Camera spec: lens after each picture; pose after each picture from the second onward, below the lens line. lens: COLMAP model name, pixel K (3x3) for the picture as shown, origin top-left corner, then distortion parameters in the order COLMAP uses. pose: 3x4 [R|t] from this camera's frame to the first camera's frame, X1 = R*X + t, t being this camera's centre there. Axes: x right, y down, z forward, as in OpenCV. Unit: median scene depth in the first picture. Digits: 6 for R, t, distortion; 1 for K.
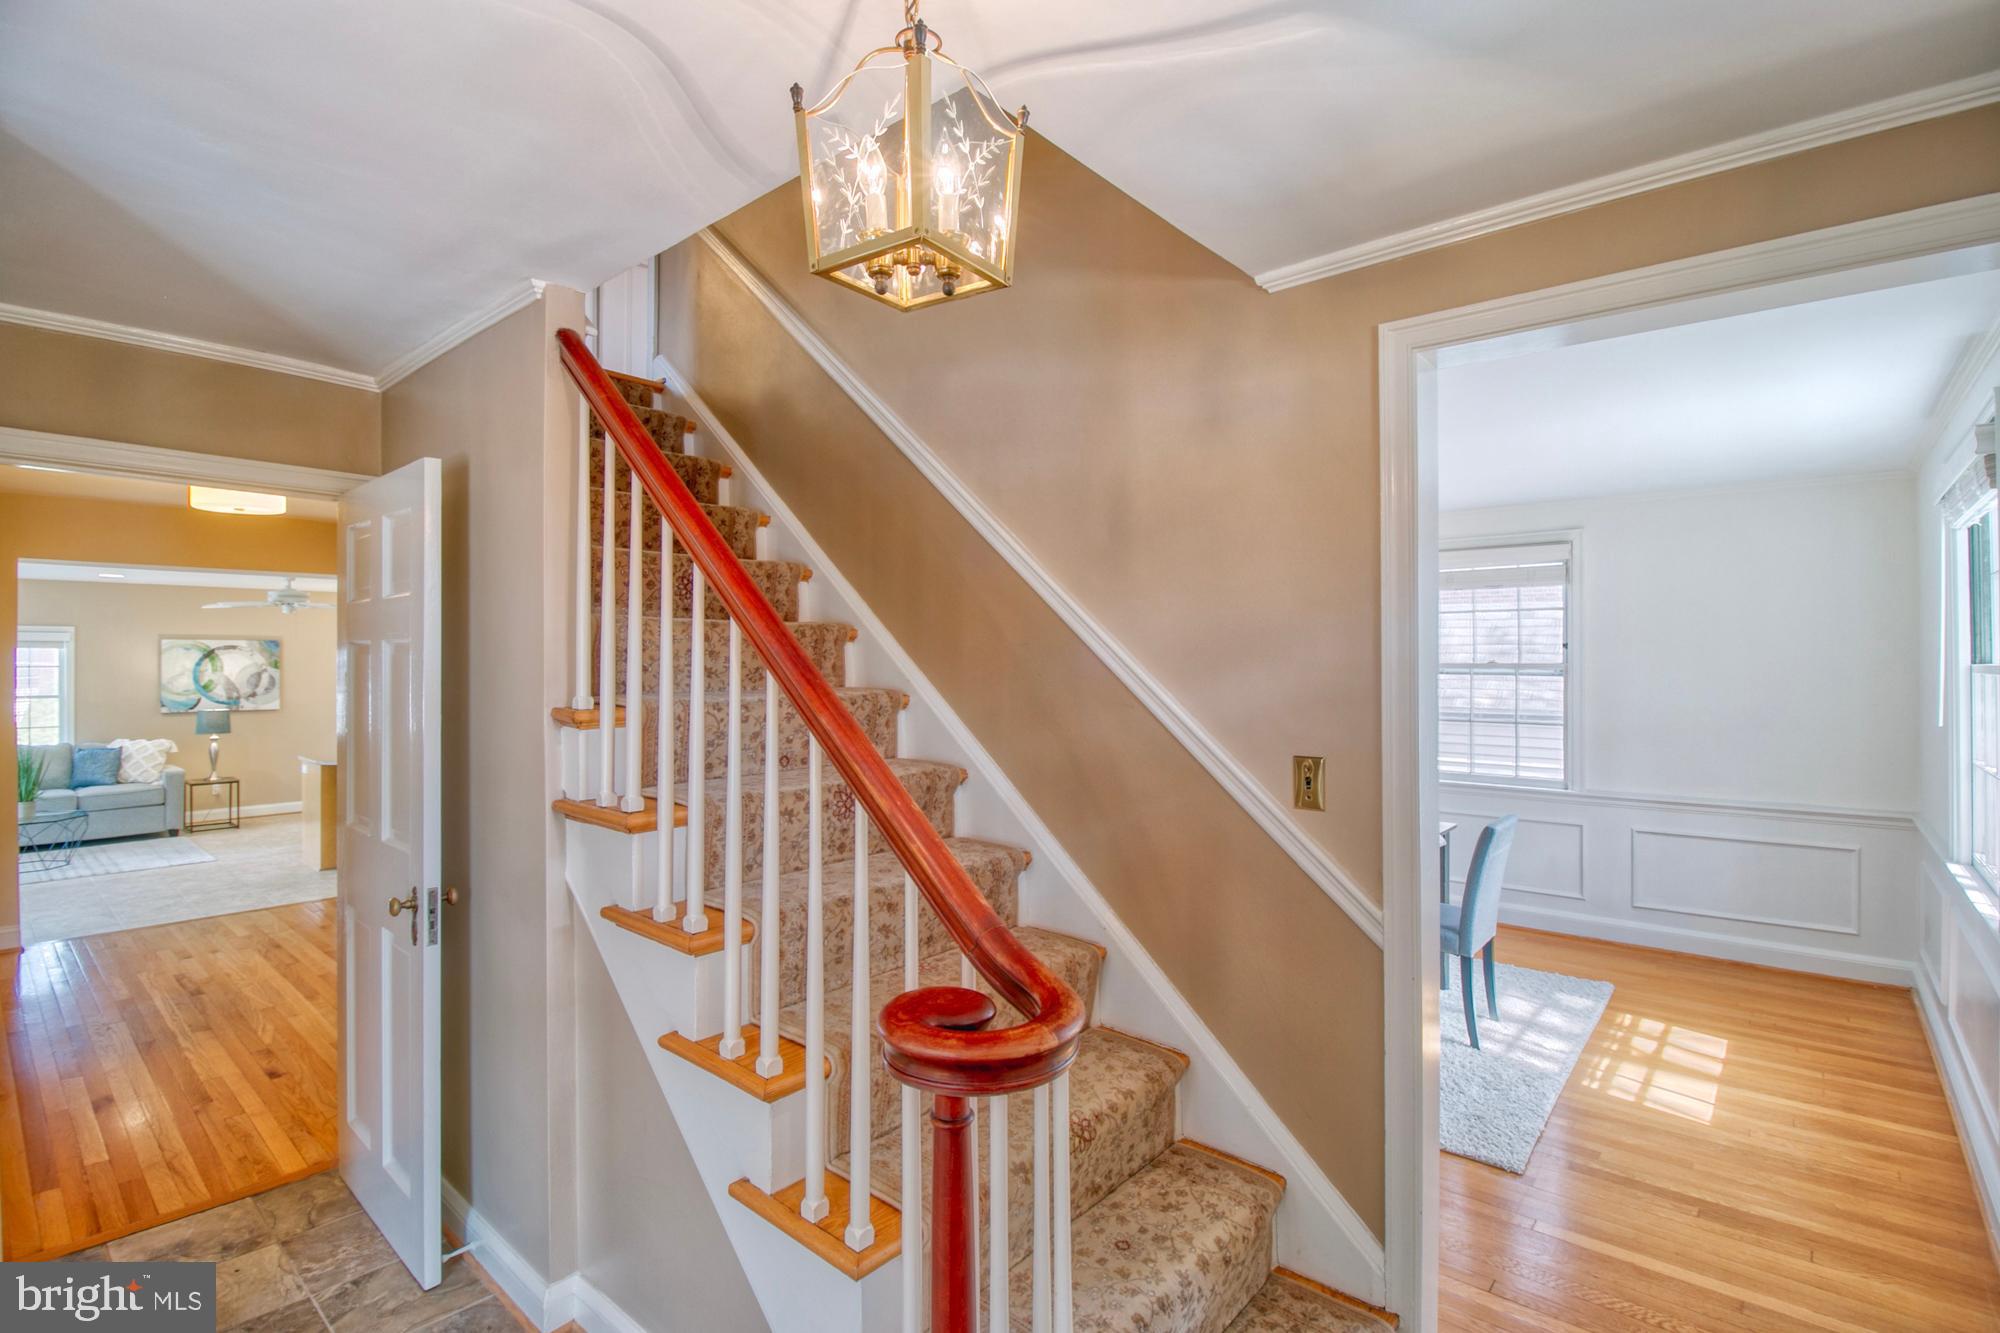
lens RADIAL K [[932.0, 0, 1009.8], [0, 932.0, 661.4], [0, 0, 1]] dist [-0.018637, -0.002728]
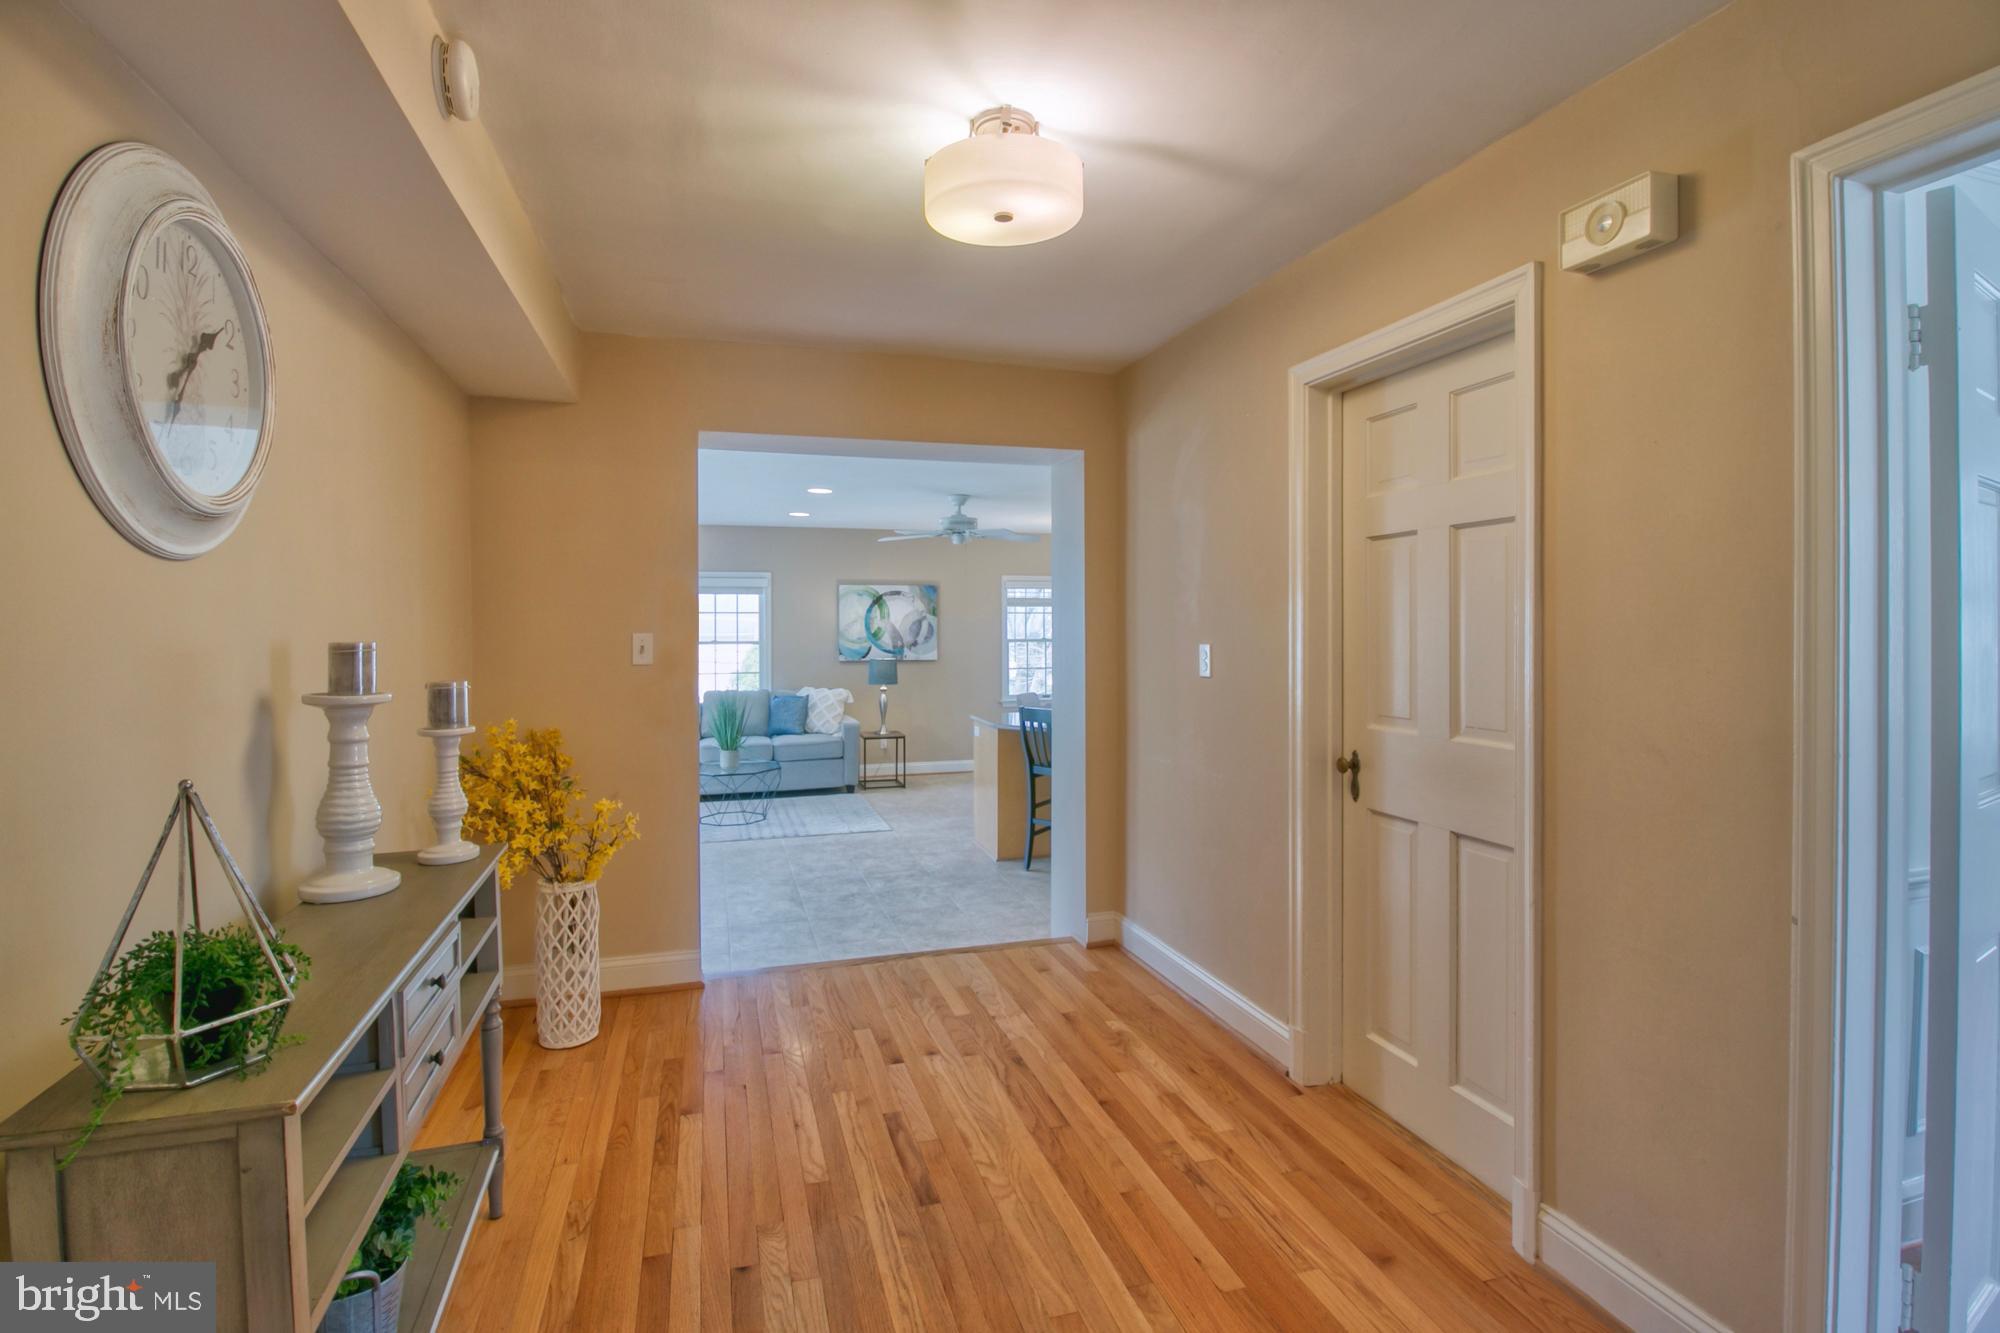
lens RADIAL K [[932.0, 0, 997.3], [0, 932.0, 651.2], [0, 0, 1]] dist [-0.018637, -0.002728]
pose [[0.842743, 0.015246, -0.538100, -0.274622], [-0.000420, 0.999617, 0.027663, 0.019941], [0.538316, -0.023087, 0.842427, 0.278946]]
